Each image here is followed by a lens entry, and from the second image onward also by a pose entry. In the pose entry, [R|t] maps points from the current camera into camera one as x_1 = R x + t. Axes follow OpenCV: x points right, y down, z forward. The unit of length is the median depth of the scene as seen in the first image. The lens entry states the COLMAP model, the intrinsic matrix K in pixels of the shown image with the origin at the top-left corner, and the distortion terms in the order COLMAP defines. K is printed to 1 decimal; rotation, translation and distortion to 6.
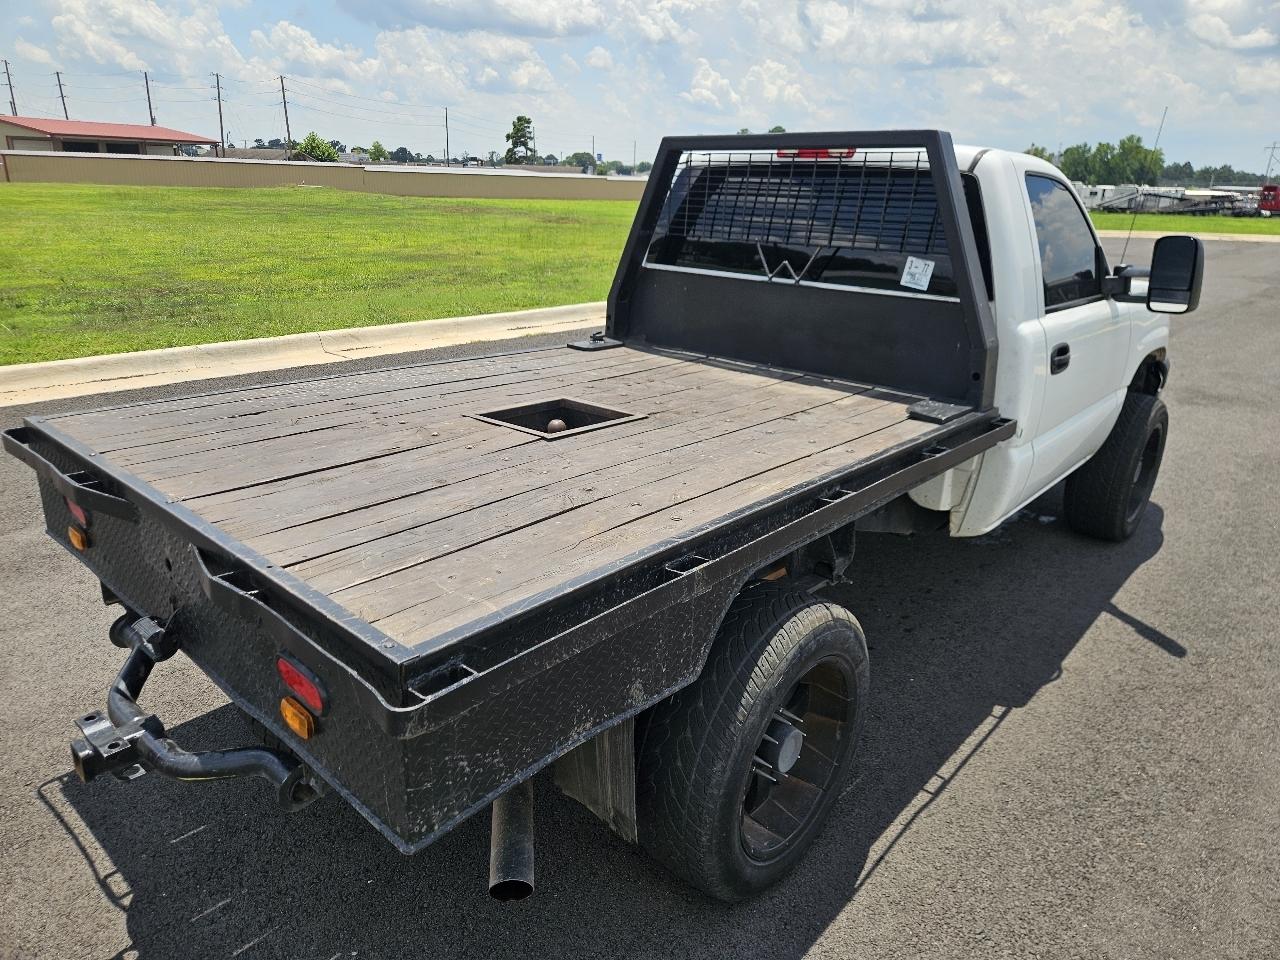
lens RADIAL K [[852.3, 0, 633.6], [0, 852.3, 474.3], [0, 0, 1]] dist [0.073309, -0.058433]
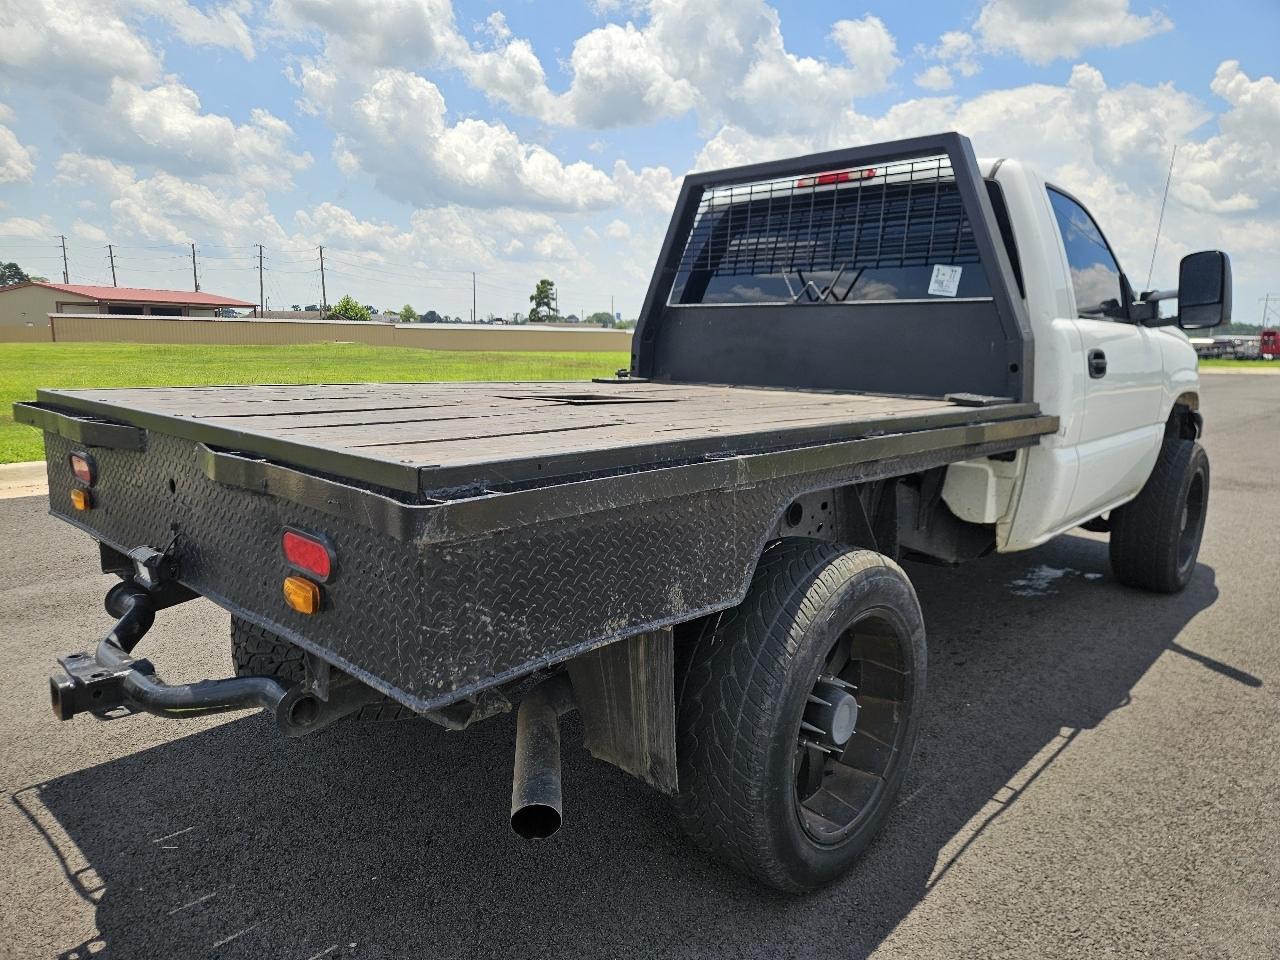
lens RADIAL K [[853.3, 0, 644.4], [0, 853.3, 485.1], [0, 0, 1]] dist [0.074776, -0.061600]
pose [[0.999872, -0.012290, -0.010280, -0.011667], [0.010505, 0.987295, -0.158547, 0.169214], [0.012098, 0.158419, 0.987298, 0.053196]]
